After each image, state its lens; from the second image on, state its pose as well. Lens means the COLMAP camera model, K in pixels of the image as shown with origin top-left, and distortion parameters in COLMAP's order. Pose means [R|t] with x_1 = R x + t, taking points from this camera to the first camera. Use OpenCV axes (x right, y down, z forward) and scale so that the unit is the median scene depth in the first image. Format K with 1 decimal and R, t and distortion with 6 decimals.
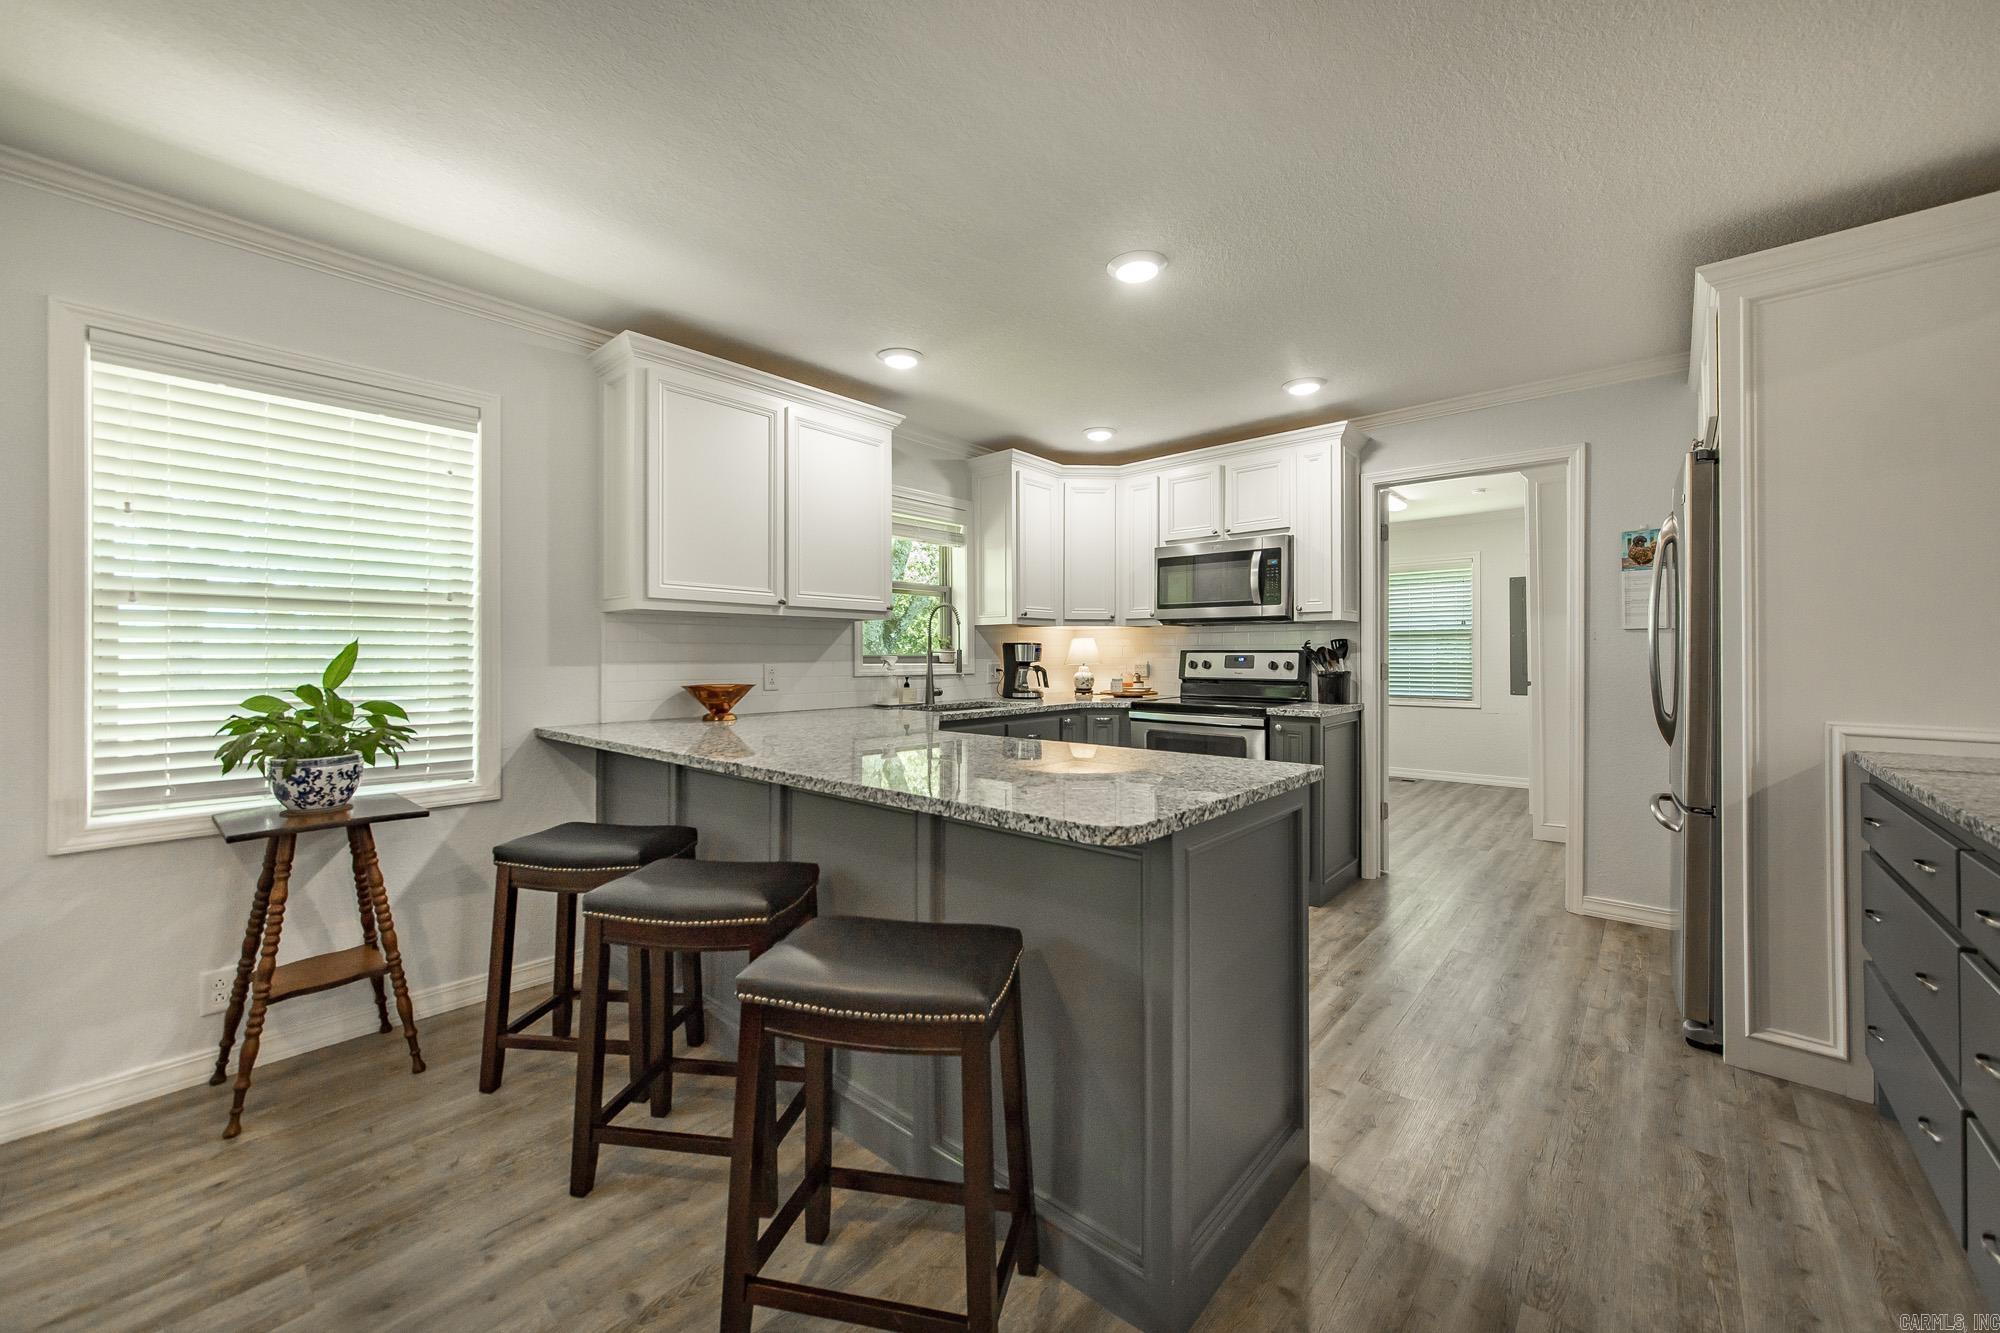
lens RADIAL K [[751.5, 0, 1013.5], [0, 751.5, 658.9], [0, 0, 1]] dist [-0.000295, 0.000005]
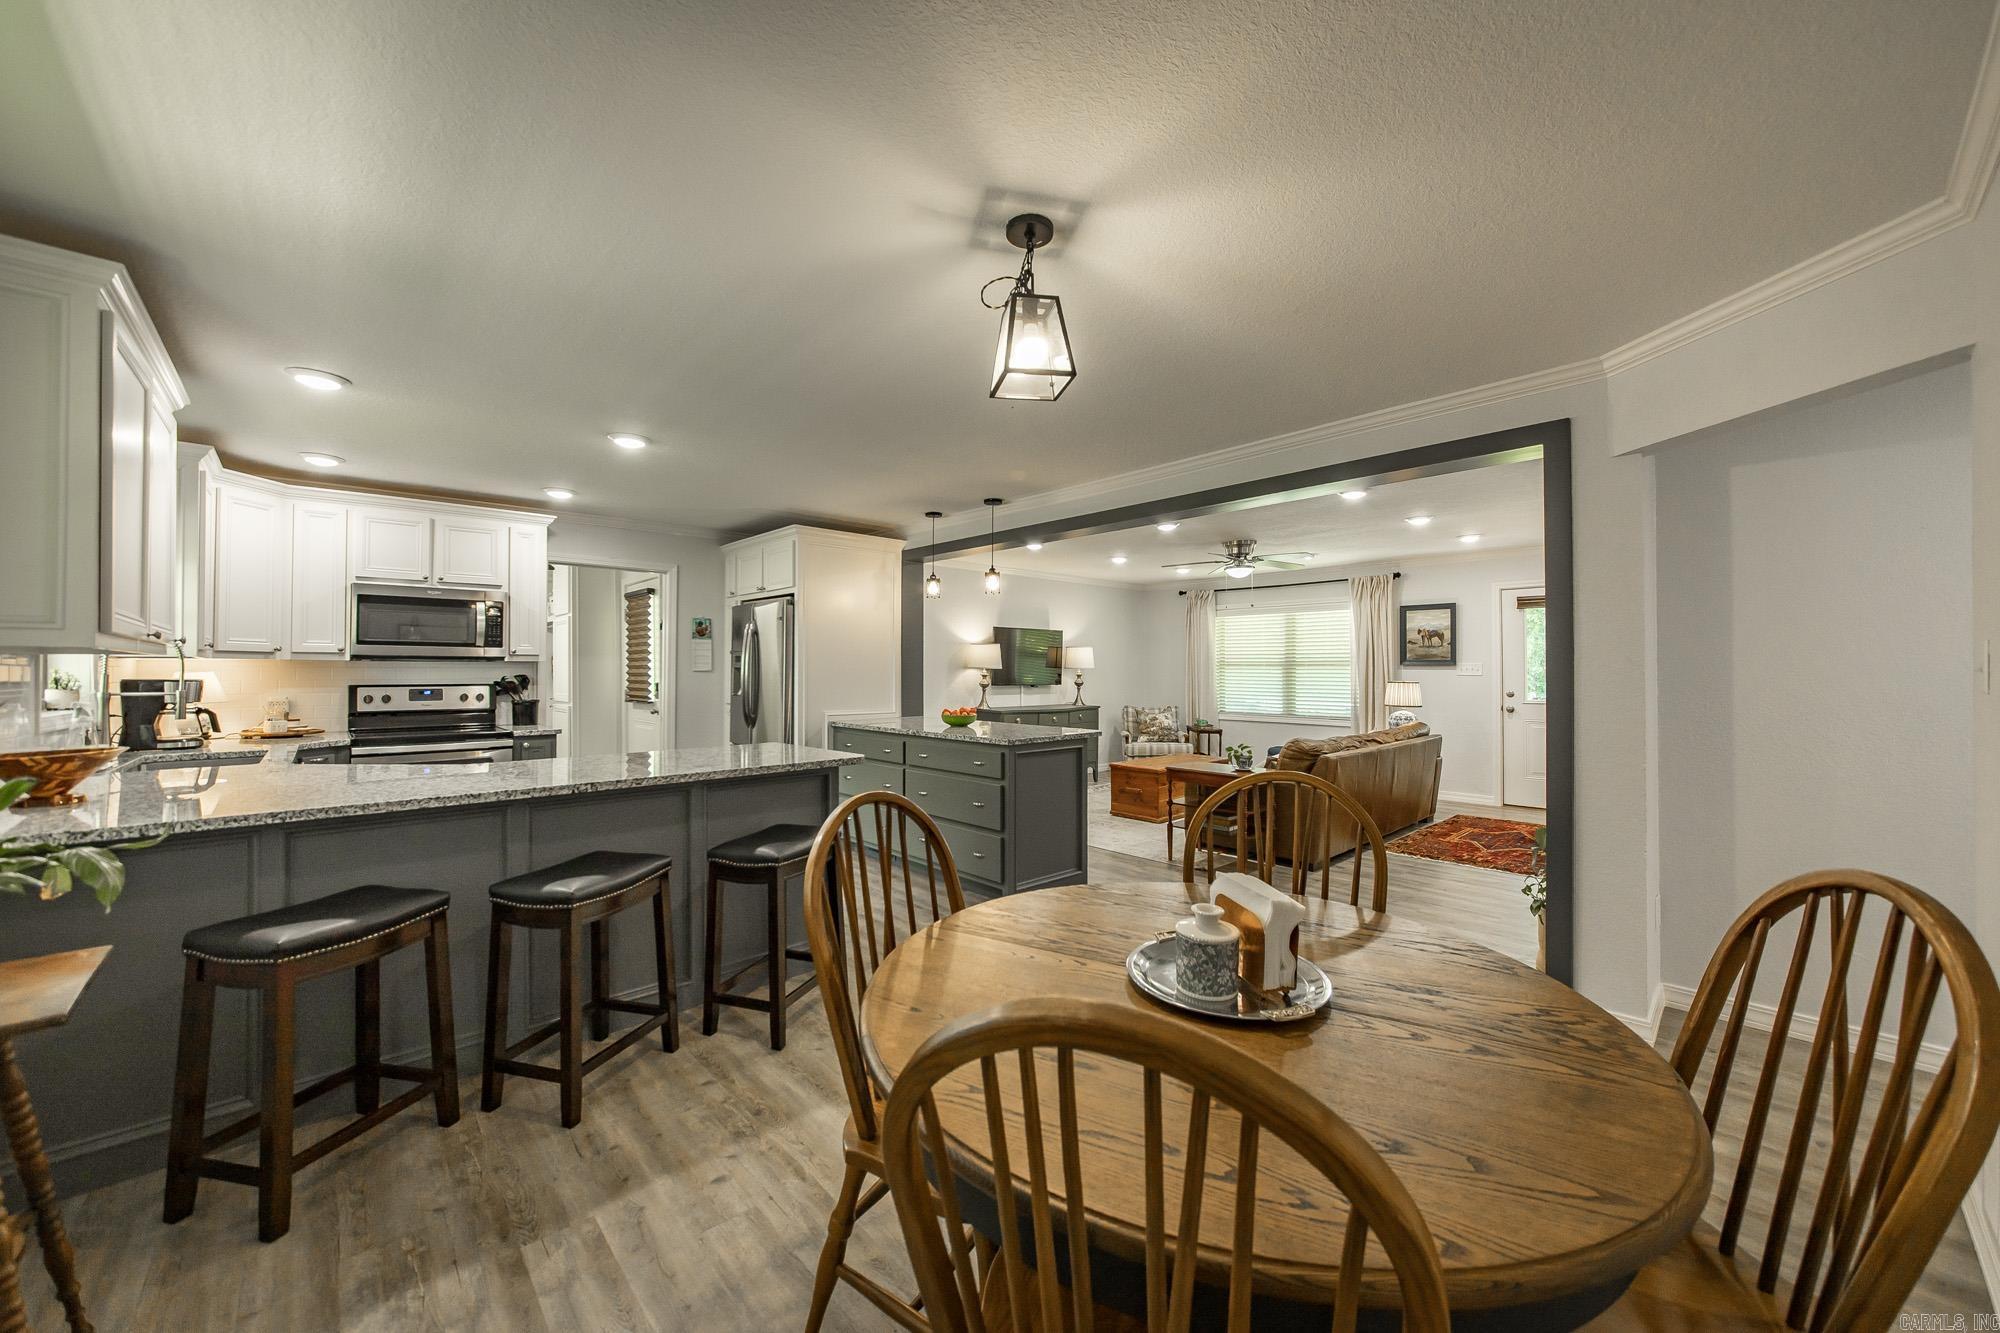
lens RADIAL K [[737.5, 0, 995.2], [0, 737.5, 664.5], [0, 0, 1]] dist [-0.001630, -0.000048]
pose [[0.103977, 0.009869, 0.994531, -0.765604], [0.007819, 0.999912, -0.010740, -0.024990], [-0.994549, 0.008893, 0.103890, 0.061679]]
